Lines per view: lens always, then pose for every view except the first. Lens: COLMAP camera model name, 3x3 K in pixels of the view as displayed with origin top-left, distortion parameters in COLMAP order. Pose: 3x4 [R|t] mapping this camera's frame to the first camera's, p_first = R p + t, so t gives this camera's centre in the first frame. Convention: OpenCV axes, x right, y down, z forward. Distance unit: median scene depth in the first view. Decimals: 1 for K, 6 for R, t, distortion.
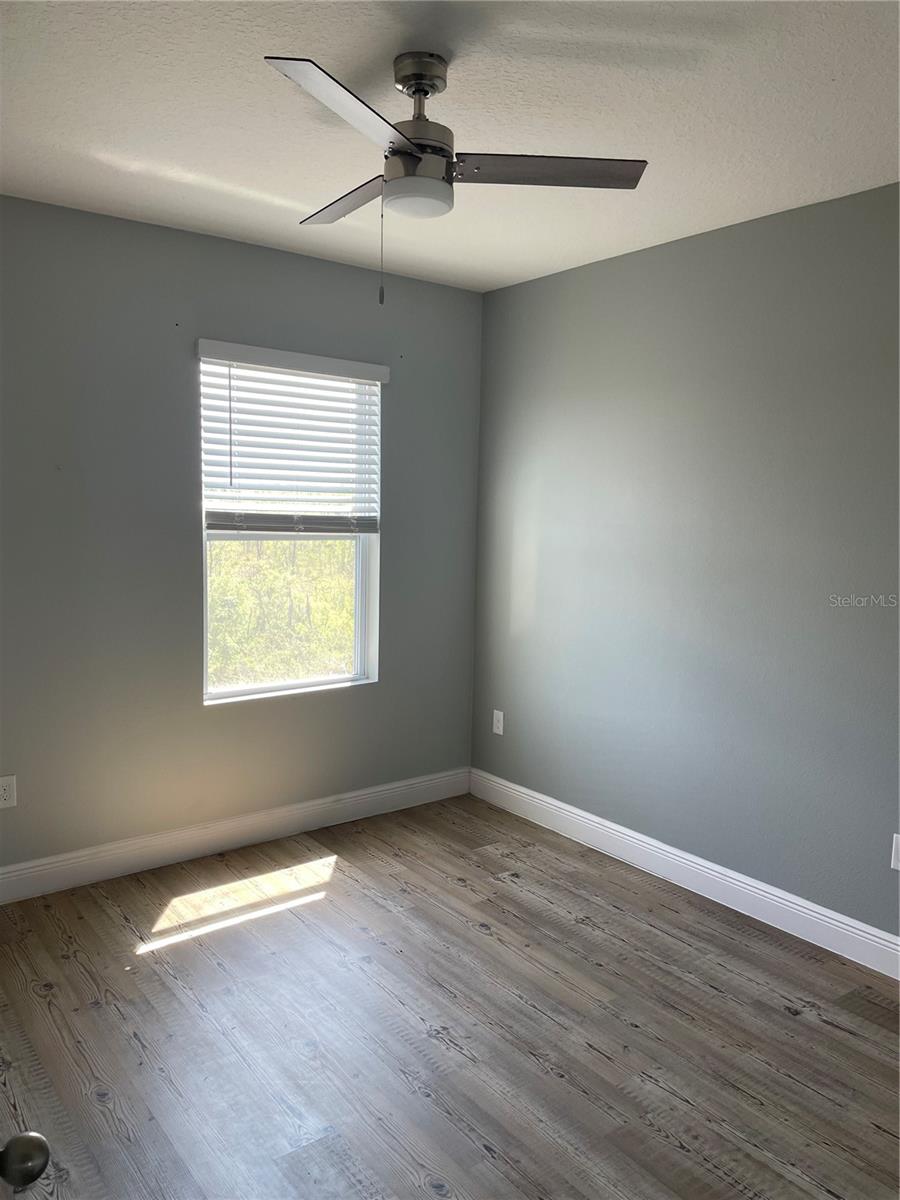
lens RADIAL K [[903.8, 0, 460.1], [0, 903.8, 603.7], [0, 0, 1]] dist [0.083751, -0.105216]
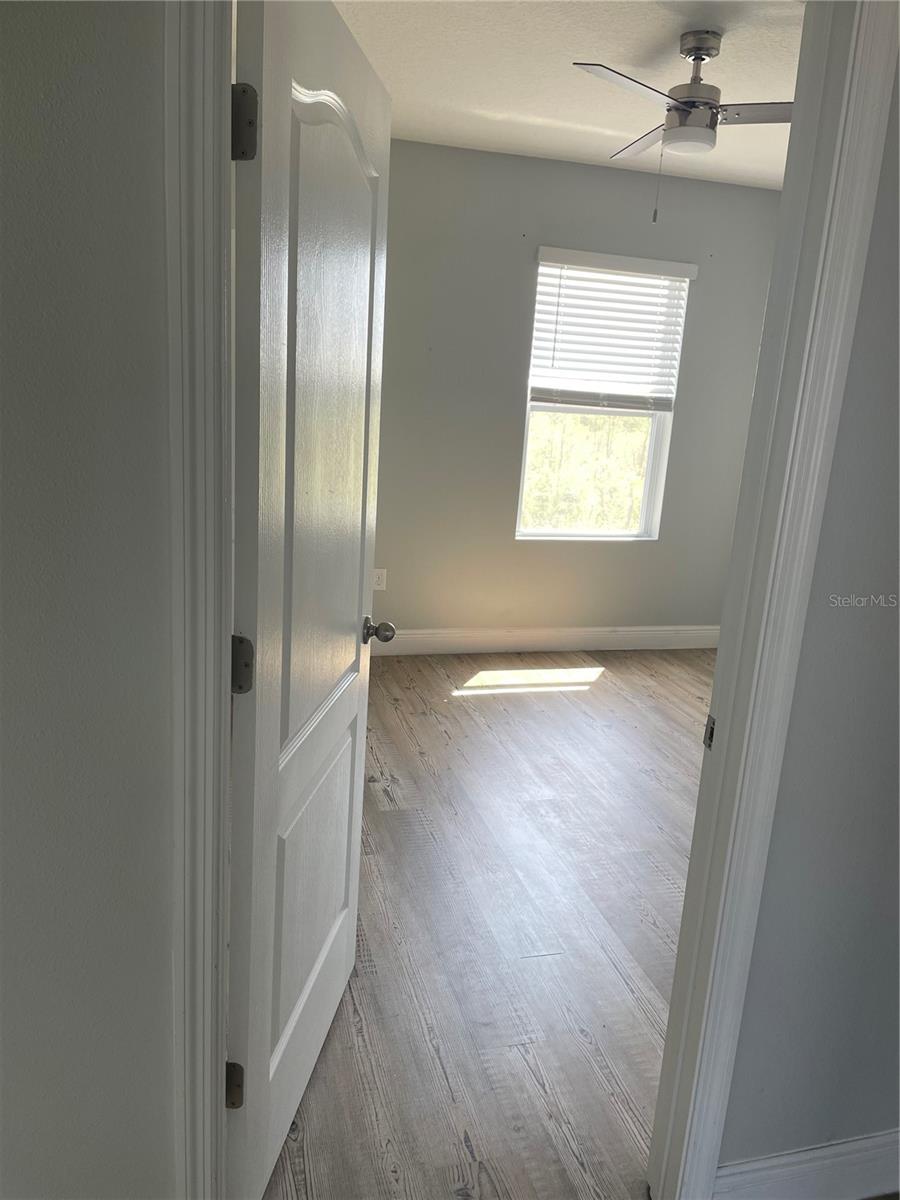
lens RADIAL K [[903.8, 0, 443.4], [0, 903.8, 607.8], [0, 0, 1]] dist [0.083751, -0.105216]
pose [[0.920320, 0.126220, -0.370242, 0.133543], [-0.084740, 0.988365, 0.126304, 0.061234], [0.381876, -0.084866, 0.920309, -0.281182]]
